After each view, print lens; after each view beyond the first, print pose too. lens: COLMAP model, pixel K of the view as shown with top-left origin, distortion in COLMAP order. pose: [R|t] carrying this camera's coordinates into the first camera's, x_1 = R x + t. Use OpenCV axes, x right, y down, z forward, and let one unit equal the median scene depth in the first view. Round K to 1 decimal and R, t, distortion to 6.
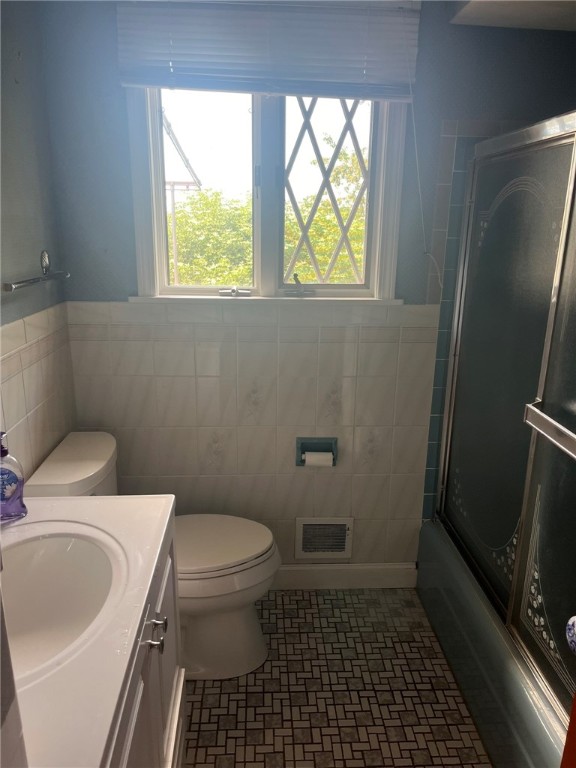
lens RADIAL K [[582.6, 0, 290.7], [0, 582.6, 383.6], [0, 0, 1]] dist [0.061469, -0.079353]
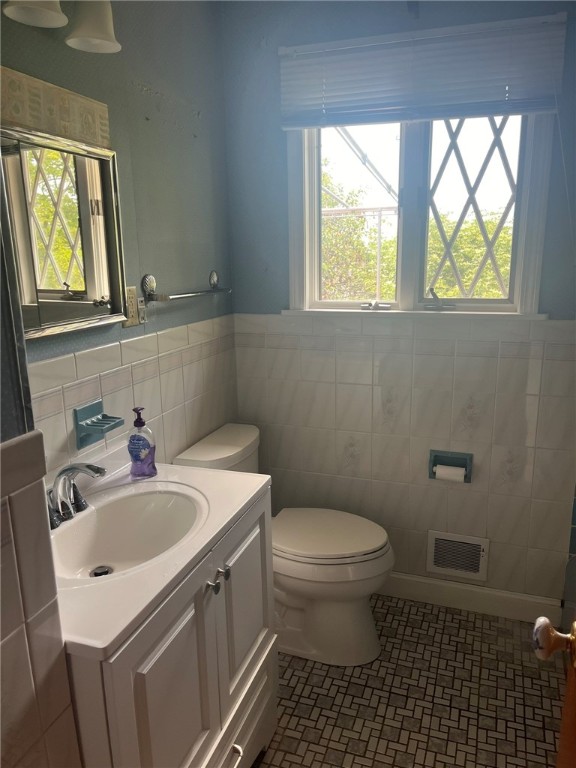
lens RADIAL K [[582.6, 0, 286.8], [0, 582.6, 380.2], [0, 0, 1]] dist [0.061469, -0.079353]
pose [[0.922564, 0.053527, -0.382113, 0.175720], [-0.070632, 0.997025, -0.030869, 0.023281], [0.379324, 0.055468, 0.923600, -0.042574]]
